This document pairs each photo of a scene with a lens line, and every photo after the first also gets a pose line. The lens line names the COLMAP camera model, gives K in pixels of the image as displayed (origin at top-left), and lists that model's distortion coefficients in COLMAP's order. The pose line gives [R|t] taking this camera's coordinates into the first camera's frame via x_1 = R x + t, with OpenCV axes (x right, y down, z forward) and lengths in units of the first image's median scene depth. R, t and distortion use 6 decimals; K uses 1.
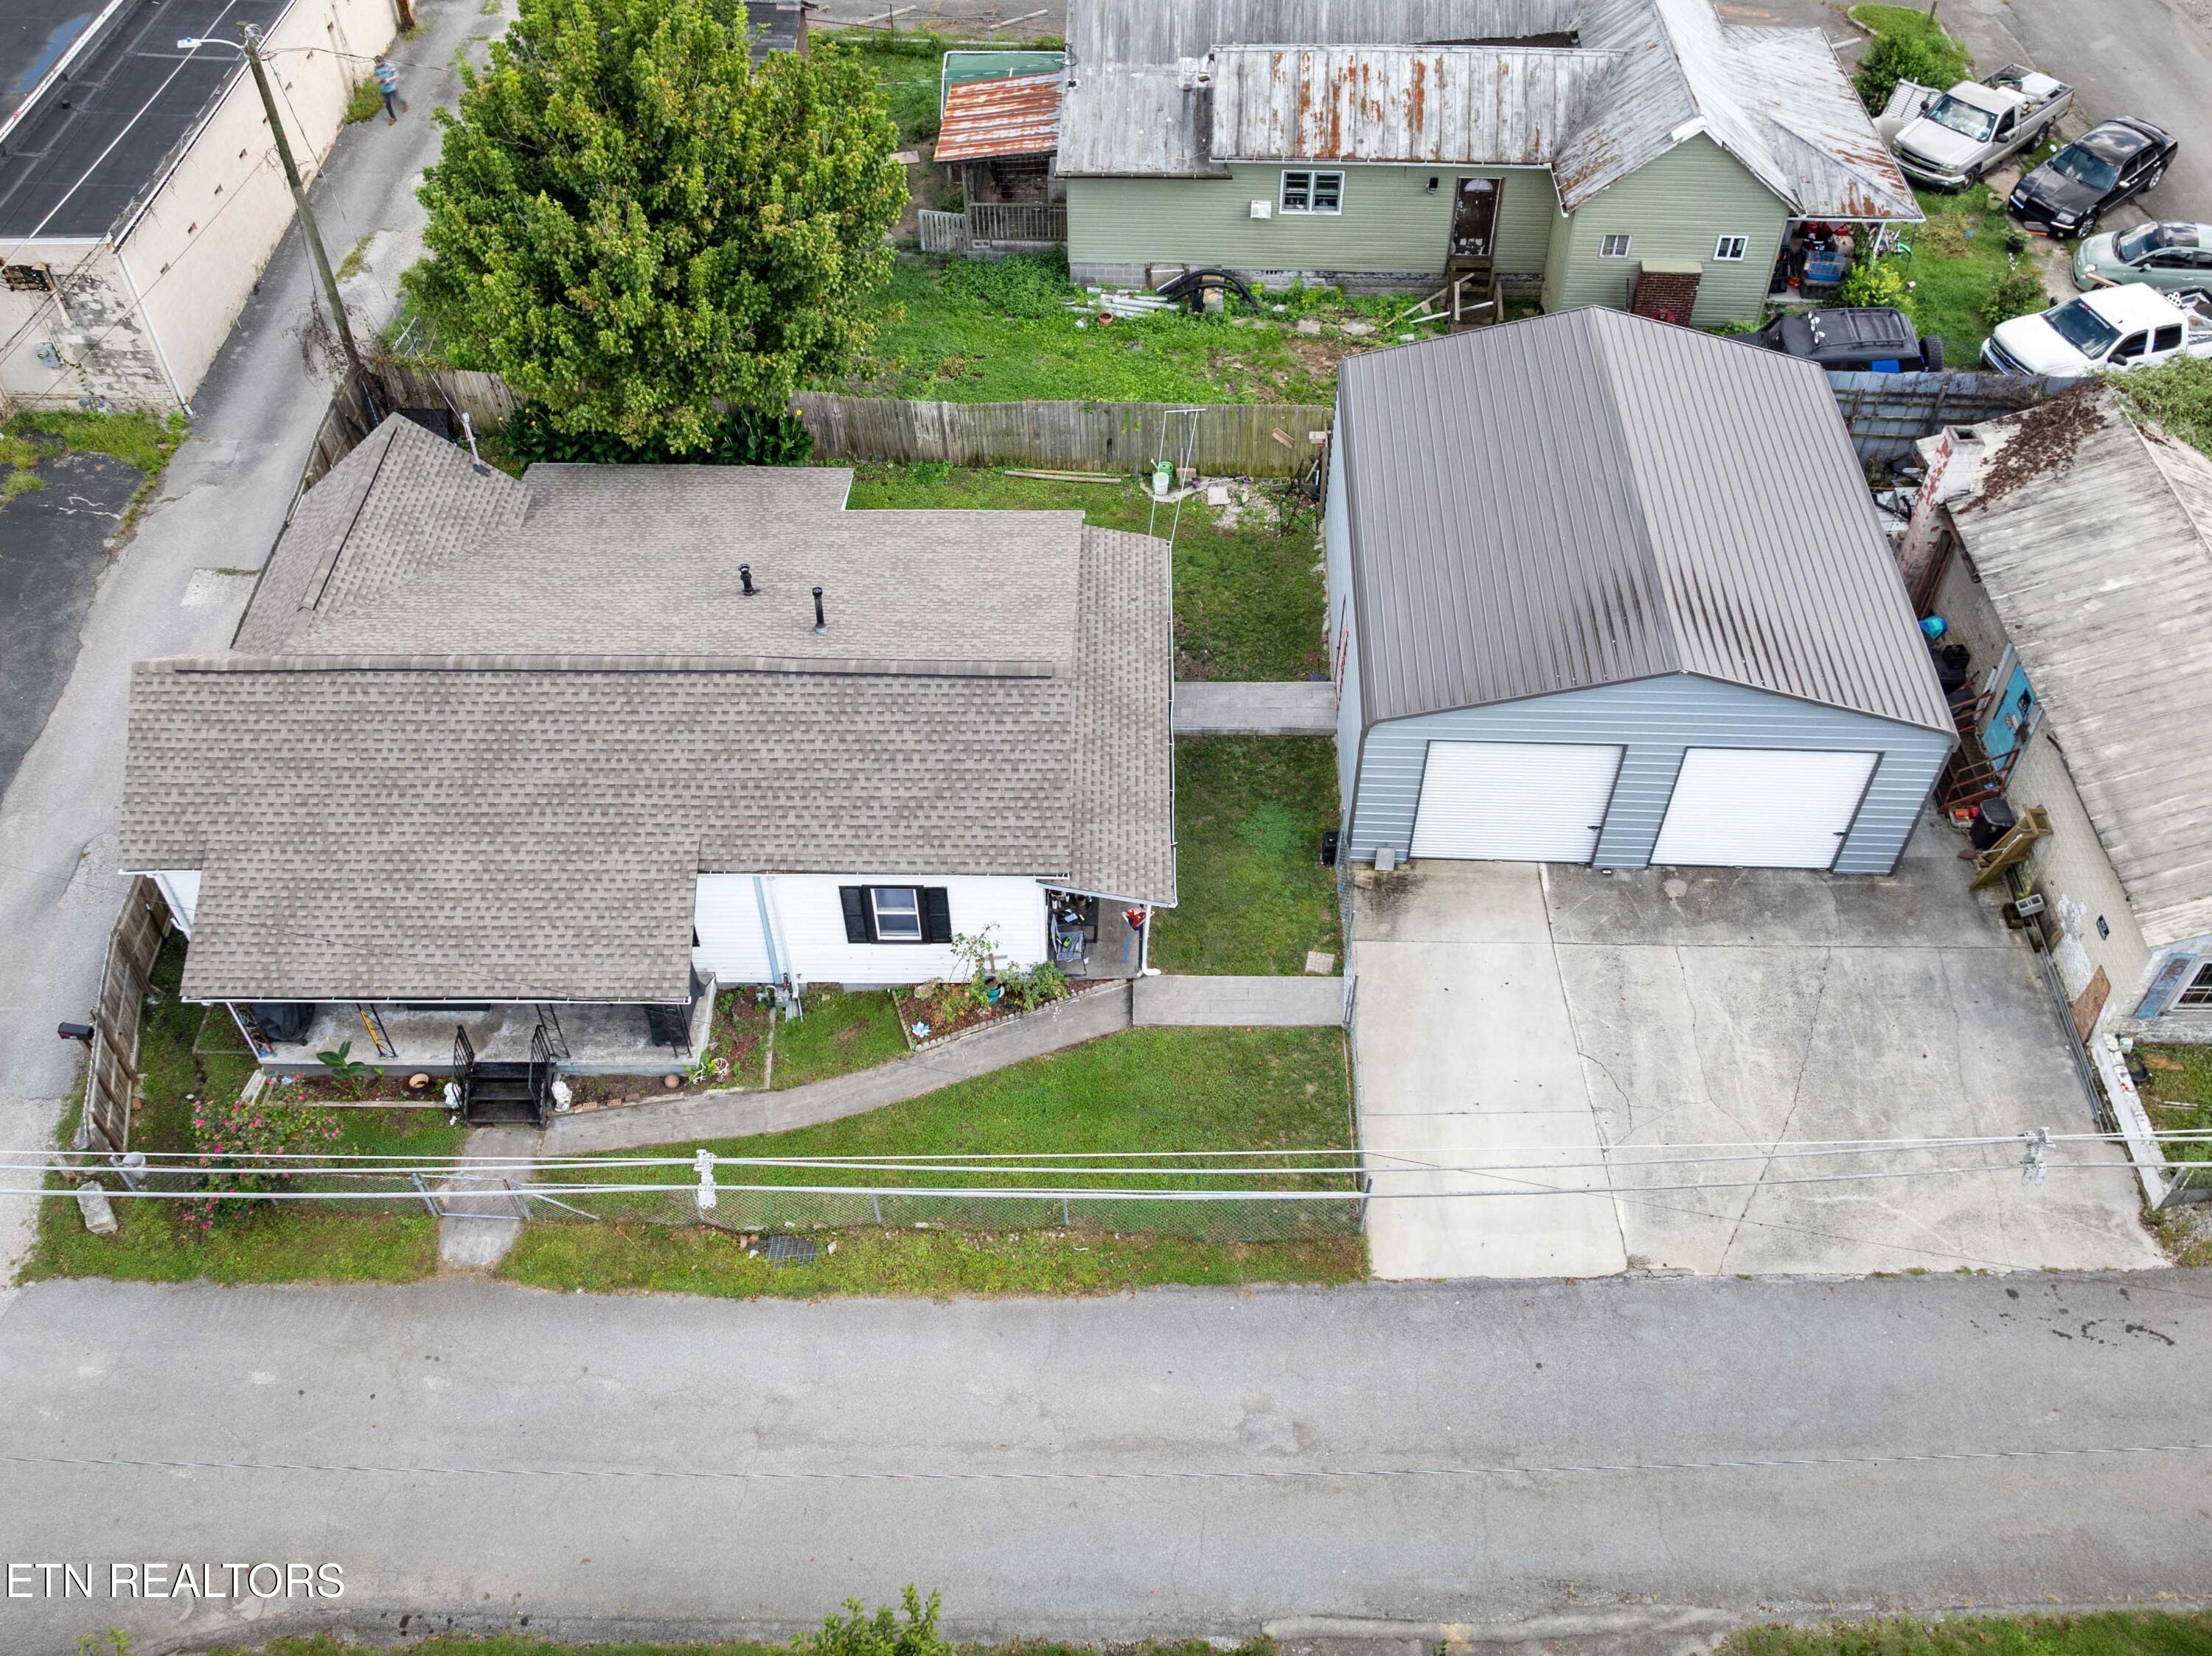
lens RADIAL K [[1836.2, 0, 1101.5], [0, 1836.2, 728.1], [0, 0, 1]] dist [-0.030925, -0.011901]
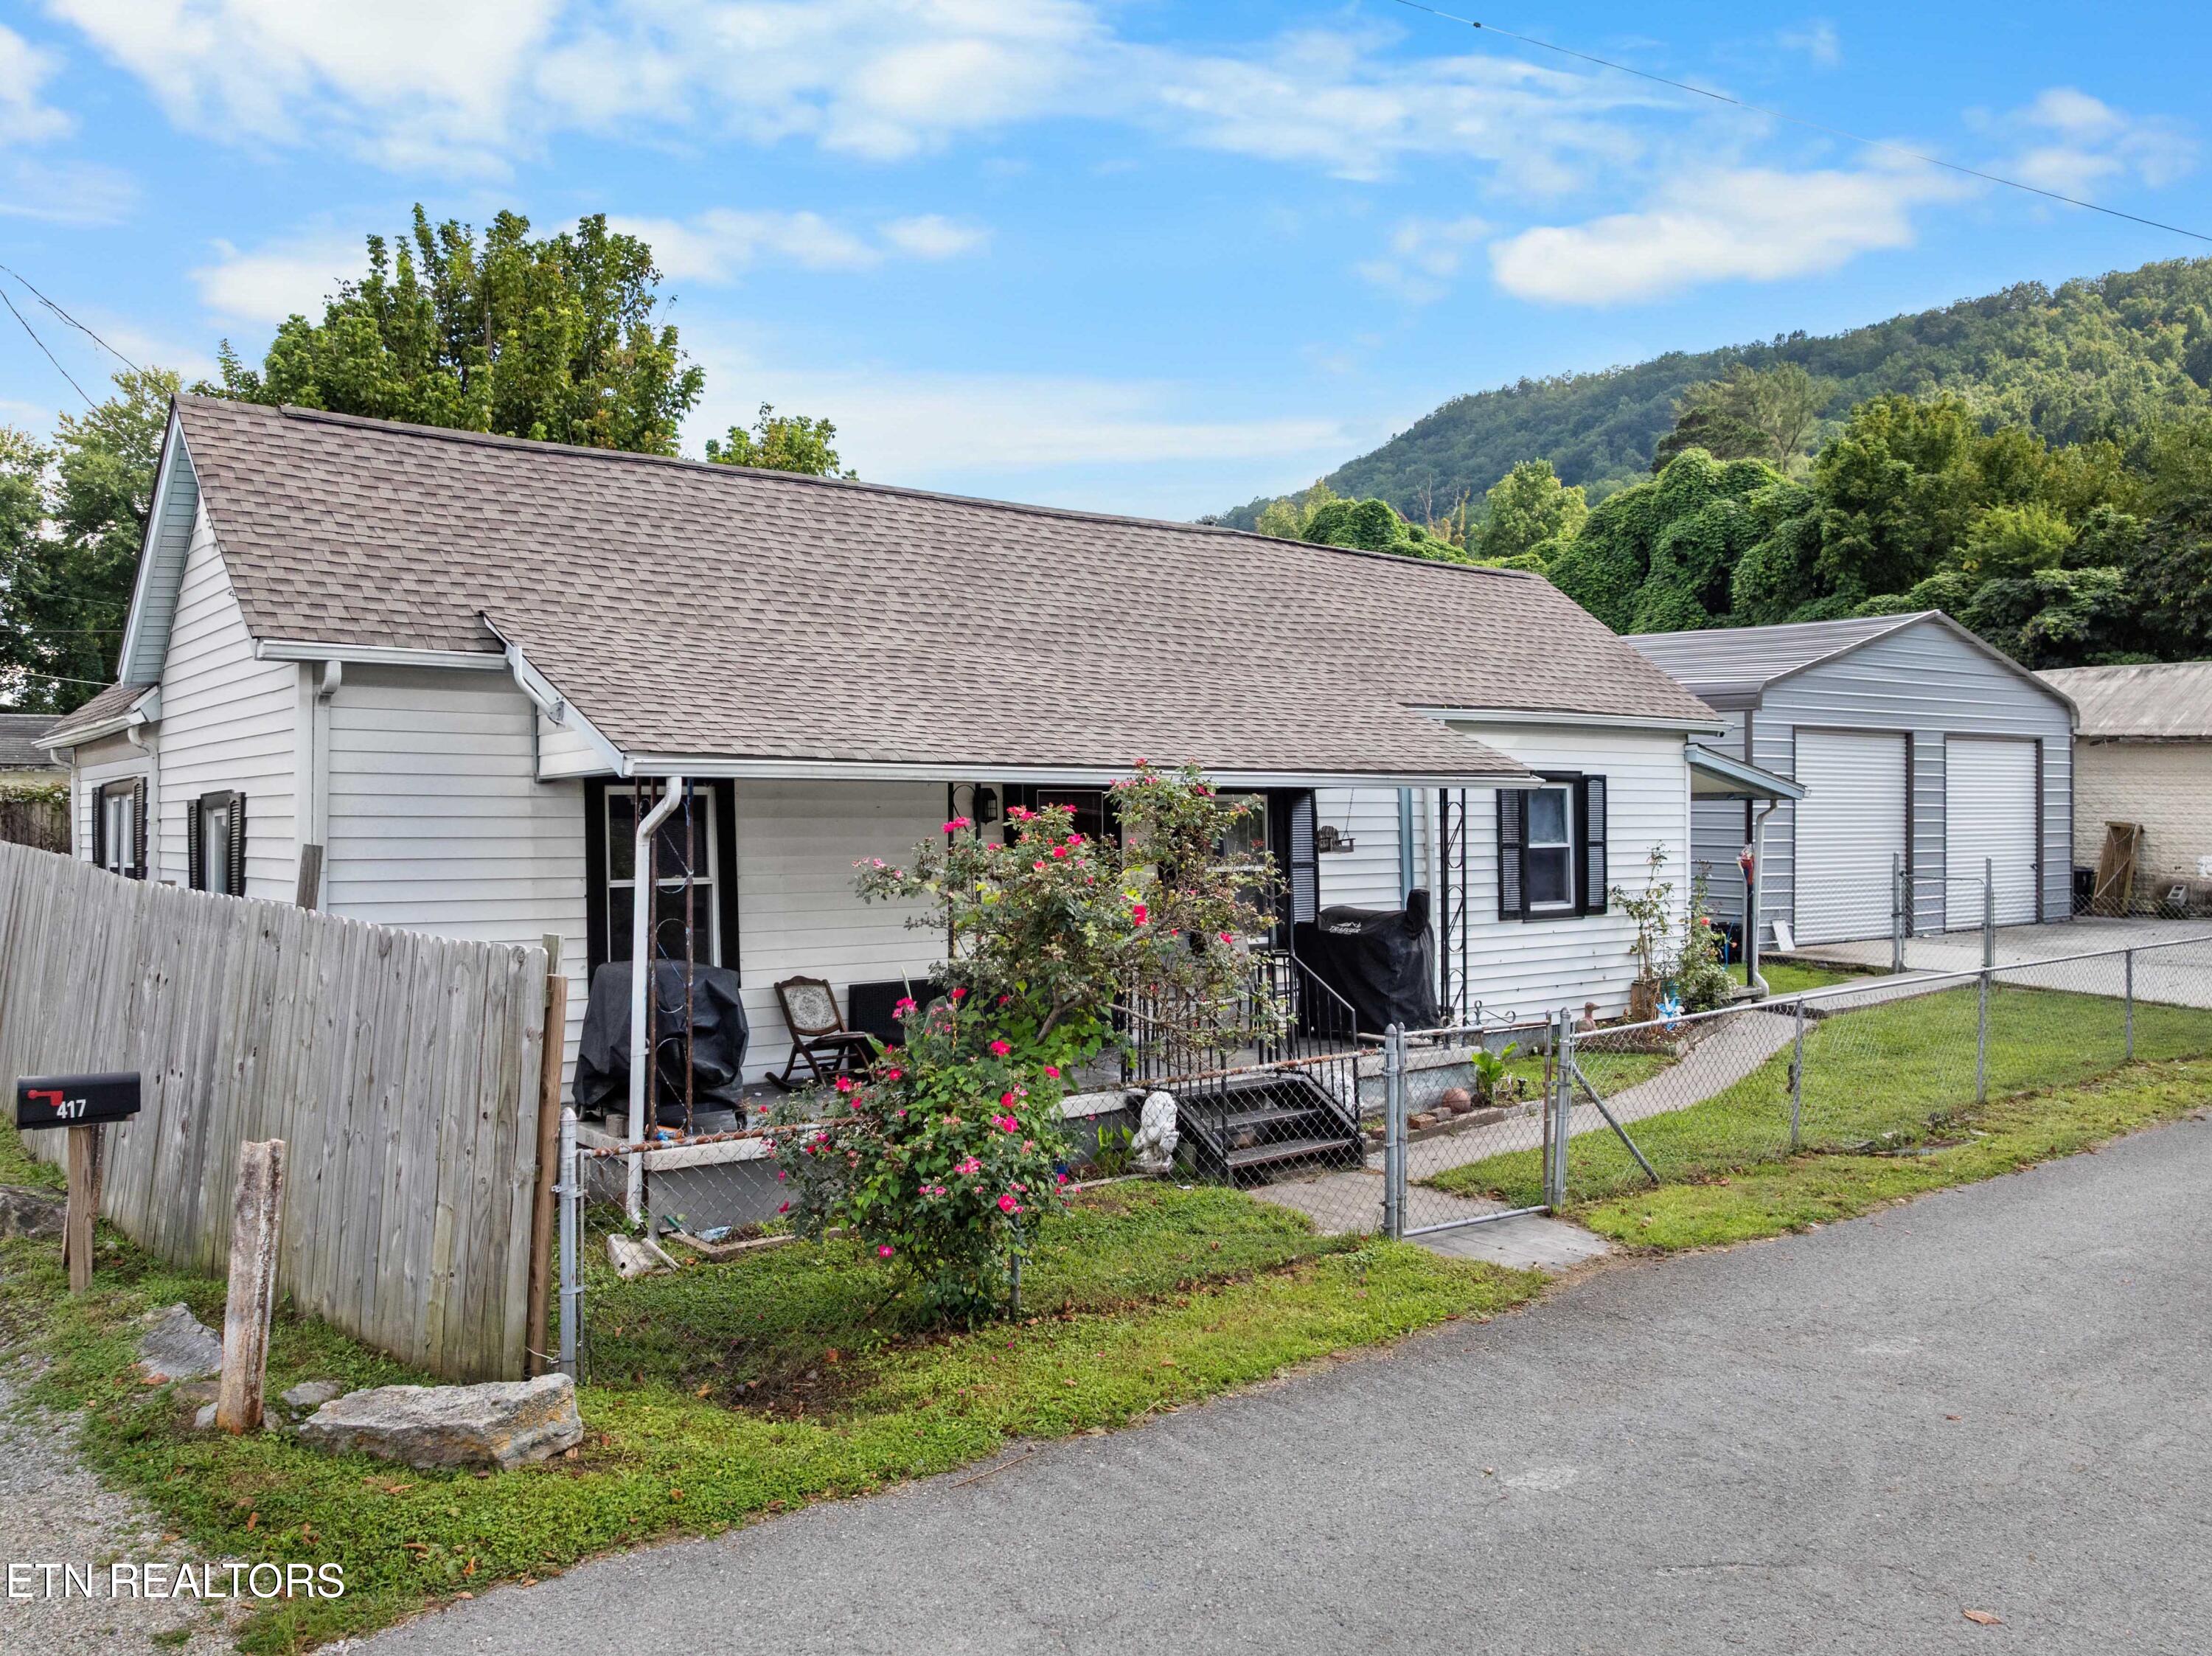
lens RADIAL K [[1694.1, 0, 1107.3], [0, 1694.1, 720.9], [0, 0, 1]] dist [0.002660, -0.089957]
pose [[0.792459, 0.032362, 0.609066, -0.493601], [0.441123, 0.659213, -0.608974, 0.301224], [-0.421212, 0.751260, 0.508124, 0.605444]]
